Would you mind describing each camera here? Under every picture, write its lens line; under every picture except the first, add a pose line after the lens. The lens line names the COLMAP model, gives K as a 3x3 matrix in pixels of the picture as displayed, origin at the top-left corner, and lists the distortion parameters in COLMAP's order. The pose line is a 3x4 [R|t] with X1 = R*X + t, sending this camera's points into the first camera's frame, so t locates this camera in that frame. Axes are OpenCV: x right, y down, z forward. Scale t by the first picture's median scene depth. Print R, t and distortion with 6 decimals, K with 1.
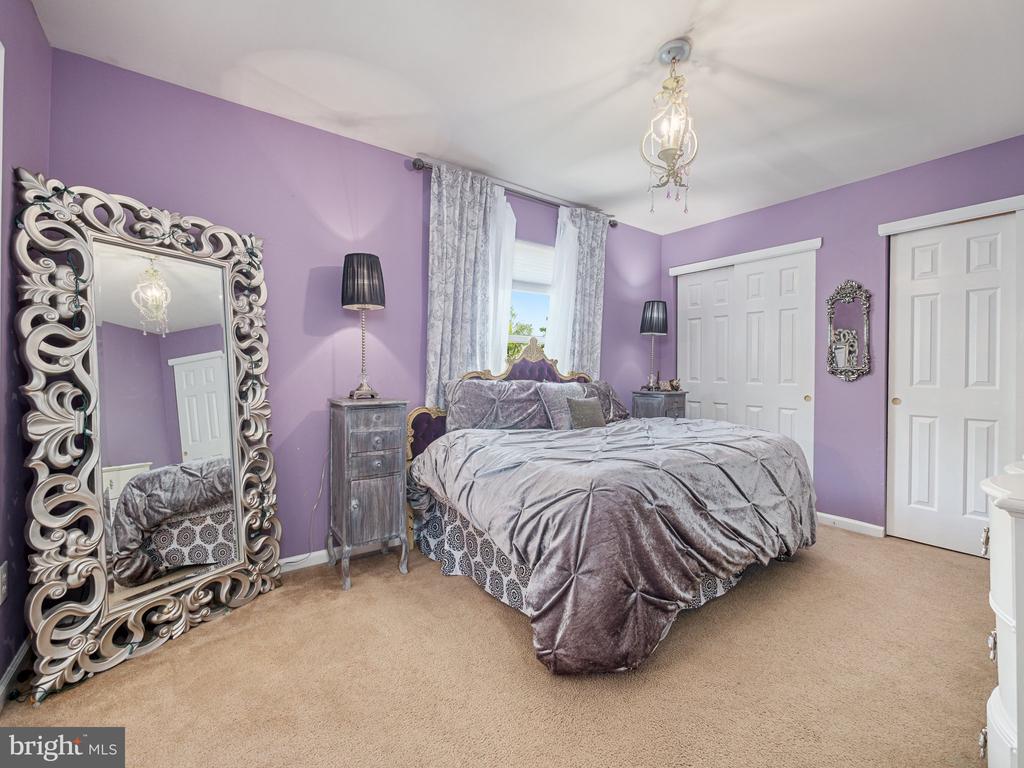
lens RADIAL K [[437.9, 0, 517.4], [0, 437.9, 373.7], [0, 0, 1]] dist [-0.001625, 0.000062]
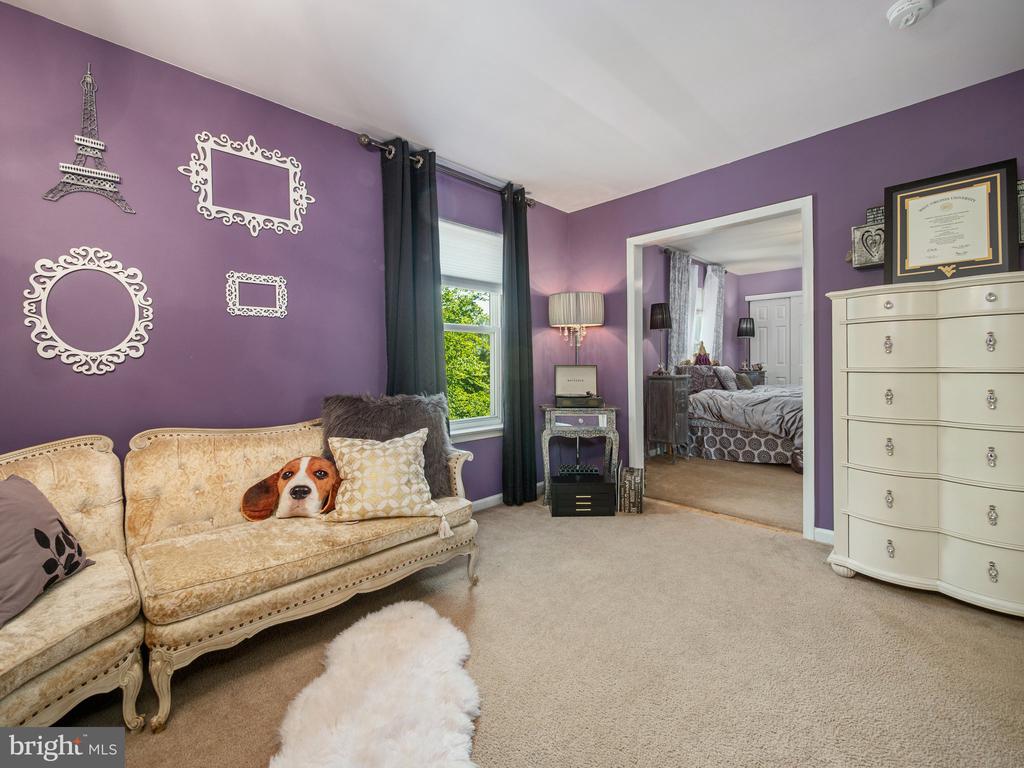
lens RADIAL K [[430.8, 0, 514.8], [0, 430.8, 368.7], [0, 0, 1]] dist [-0.001203, -0.000069]
pose [[0.992024, -0.021036, 0.124281, -1.074484], [0.019815, 0.999743, 0.011052, -0.006190], [-0.124481, -0.008502, 0.992186, -0.732375]]
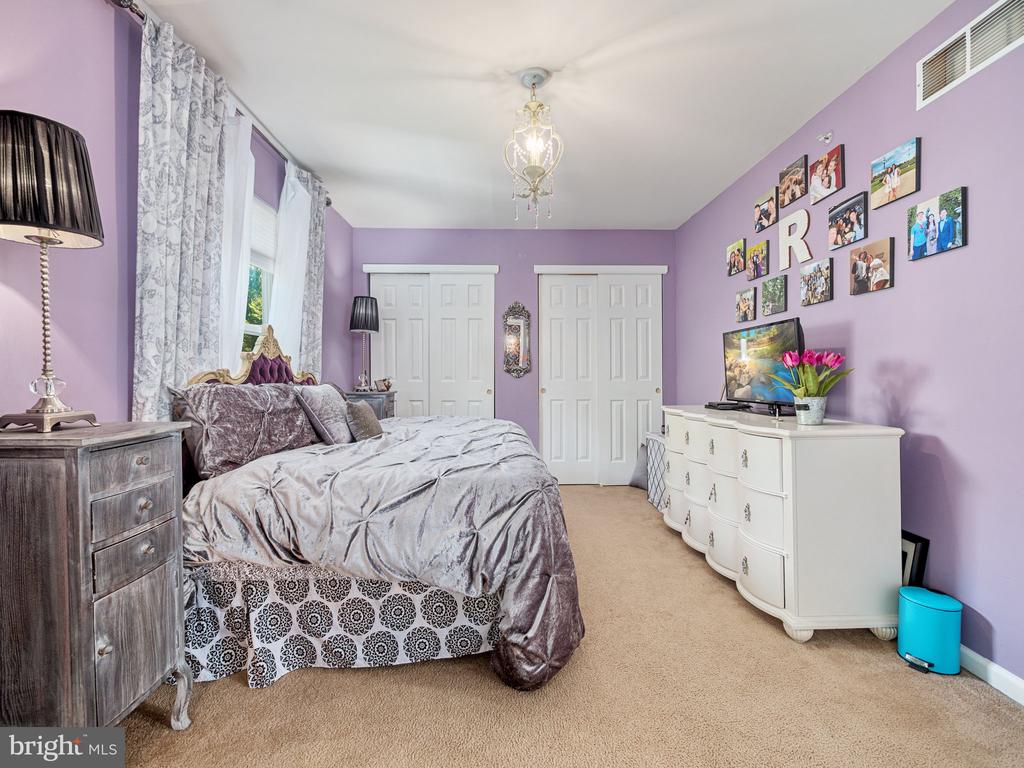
lens RADIAL K [[435.2, 0, 511.2], [0, 435.2, 380.7], [0, 0, 1]] dist [-0.002088, -0.000160]
pose [[0.578583, -0.022903, 0.815302, -0.380863], [0.010659, 0.999733, 0.020520, -0.000518], [-0.815554, -0.003182, 0.578673, 0.271931]]
